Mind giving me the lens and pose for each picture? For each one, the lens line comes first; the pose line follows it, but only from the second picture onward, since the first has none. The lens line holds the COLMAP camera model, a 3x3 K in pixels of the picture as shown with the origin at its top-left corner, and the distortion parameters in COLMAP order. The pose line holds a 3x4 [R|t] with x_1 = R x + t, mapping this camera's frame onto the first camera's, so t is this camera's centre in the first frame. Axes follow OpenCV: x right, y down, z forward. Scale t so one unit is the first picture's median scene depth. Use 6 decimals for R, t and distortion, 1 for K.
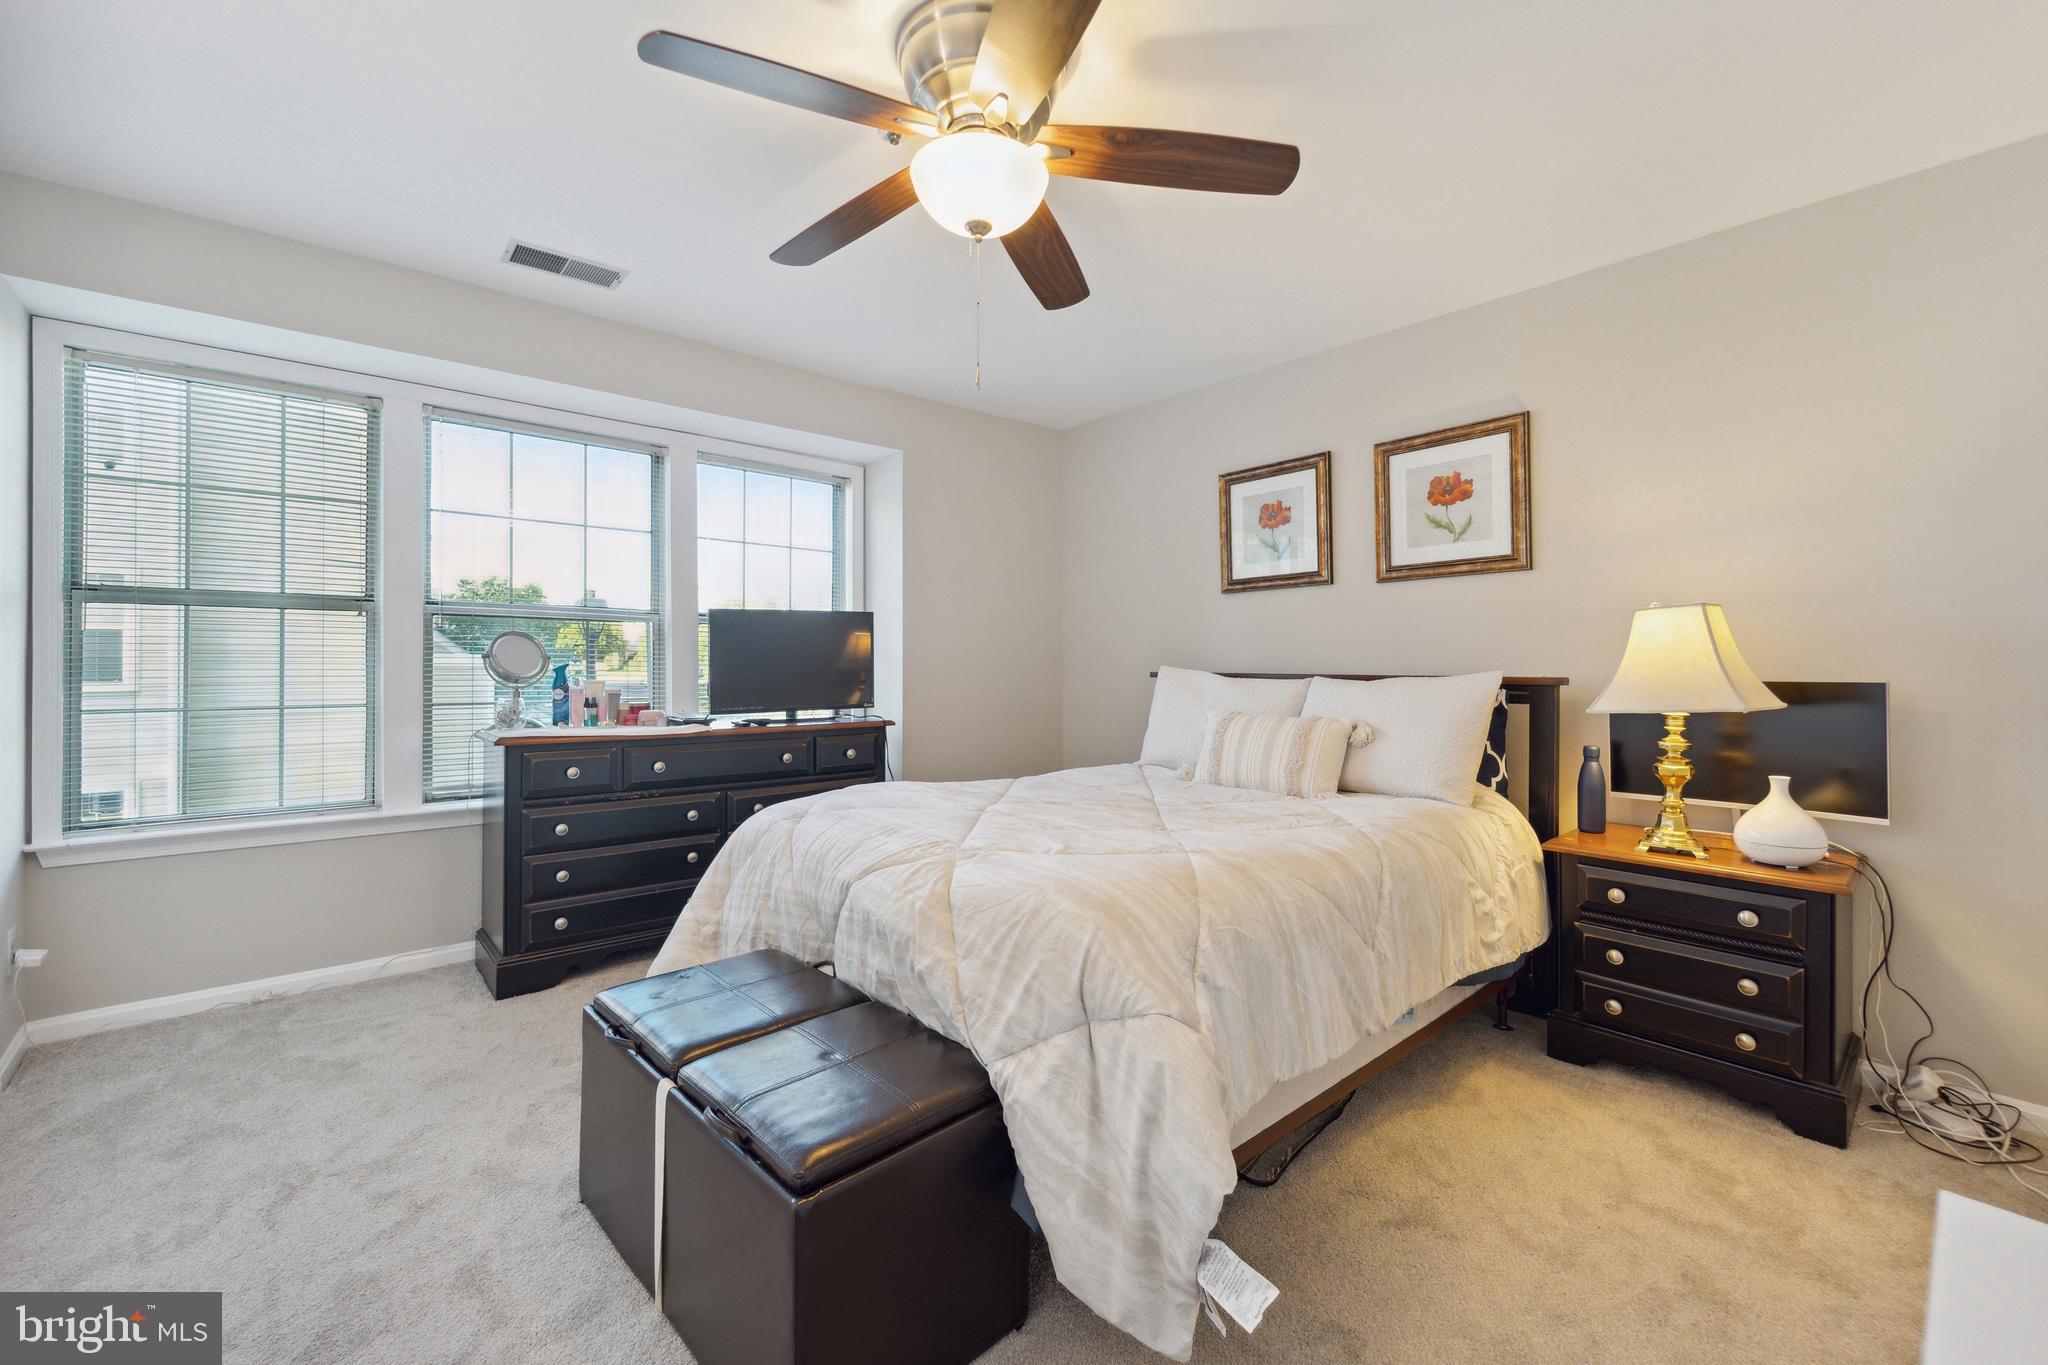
lens RADIAL K [[821.8, 0, 1024.0], [0, 821.8, 682.5], [0, 0, 1]] dist [0.001556, -0.000172]
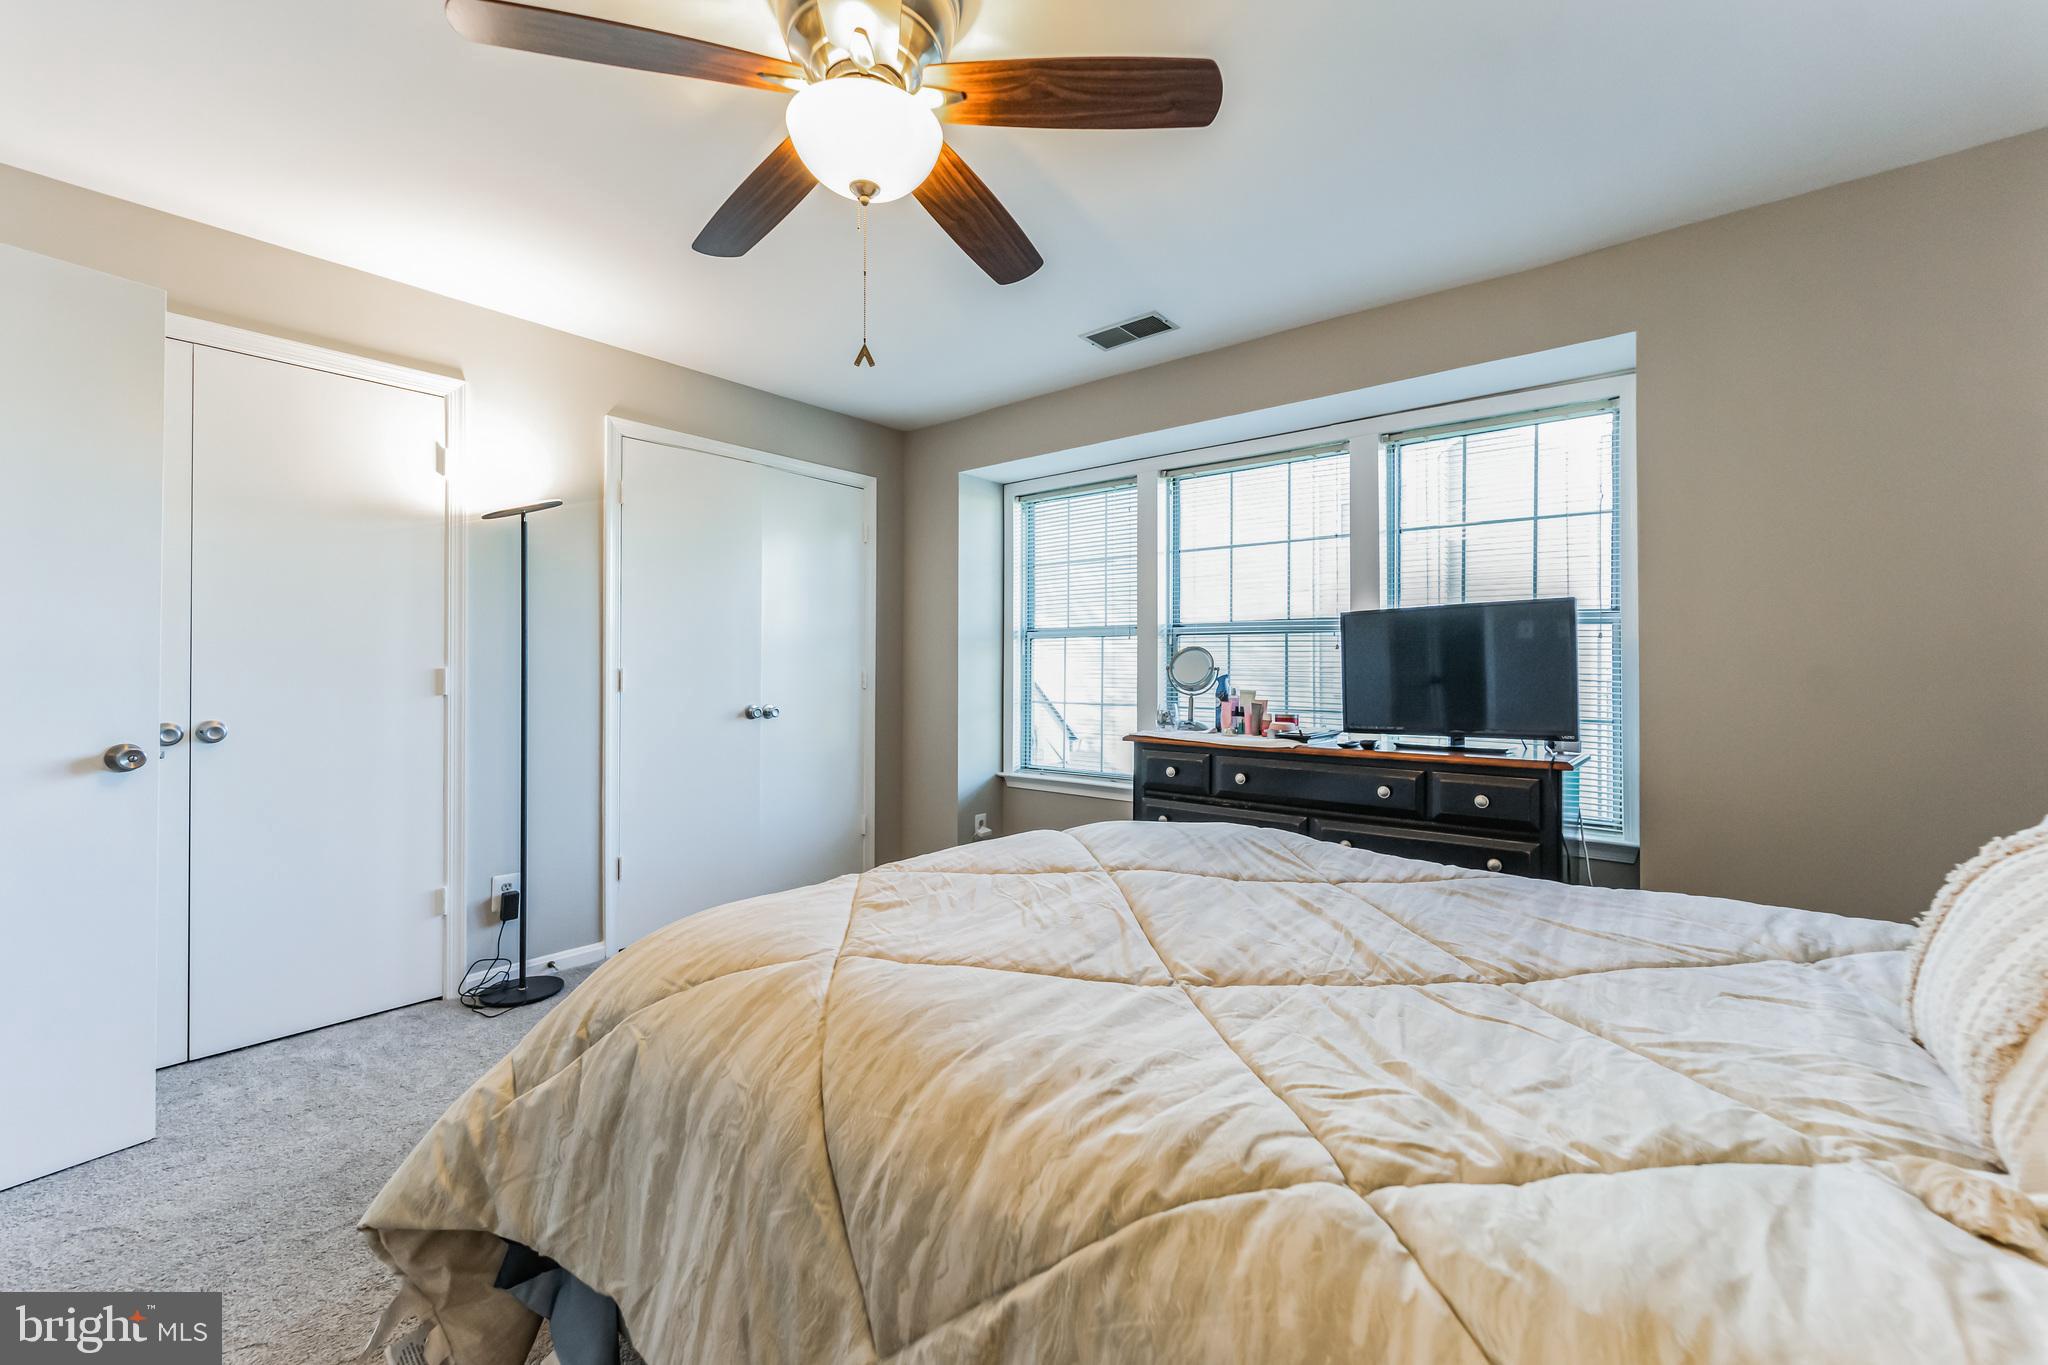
lens RADIAL K [[860.1, 0, 1024.0], [0, 860.1, 682.5], [0, 0, 1]] dist [0.108525, -0.000058]
pose [[0.184363, 0.010878, -0.982798, 0.505997], [-0.025375, 0.999658, 0.006305, -0.012356], [0.982531, 0.023776, 0.184576, 0.500949]]
